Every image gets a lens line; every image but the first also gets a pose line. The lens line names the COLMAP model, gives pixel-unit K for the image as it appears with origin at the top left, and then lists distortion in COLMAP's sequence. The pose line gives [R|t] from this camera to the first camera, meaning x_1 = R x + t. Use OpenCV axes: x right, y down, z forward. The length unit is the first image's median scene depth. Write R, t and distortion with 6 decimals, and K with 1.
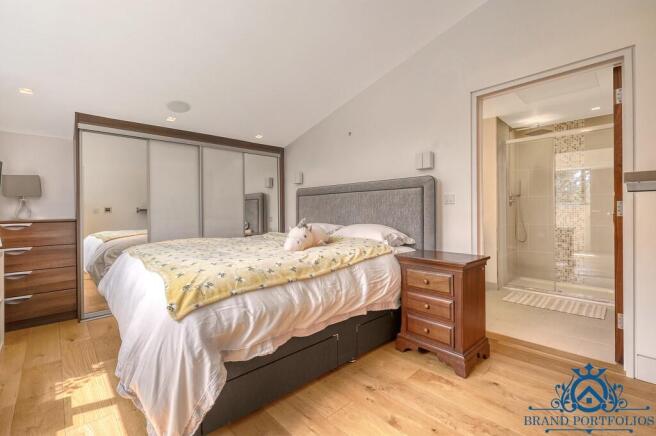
lens RADIAL K [[292.6, 0, 327.3], [0, 292.6, 216.9], [0, 0, 1]] dist [0.000935, 0.000074]
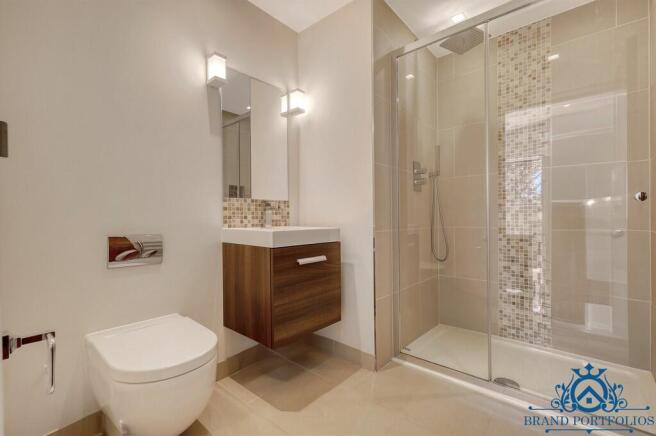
lens RADIAL K [[292.6, 0, 328.9], [0, 292.6, 217.2], [0, 0, 1]] dist [0.000935, 0.000074]
pose [[0.996077, 0.006683, 0.088238, 0.433731], [-0.006188, 0.999964, -0.005880, 0.011635], [-0.088274, 0.005311, 0.996082, 0.509885]]
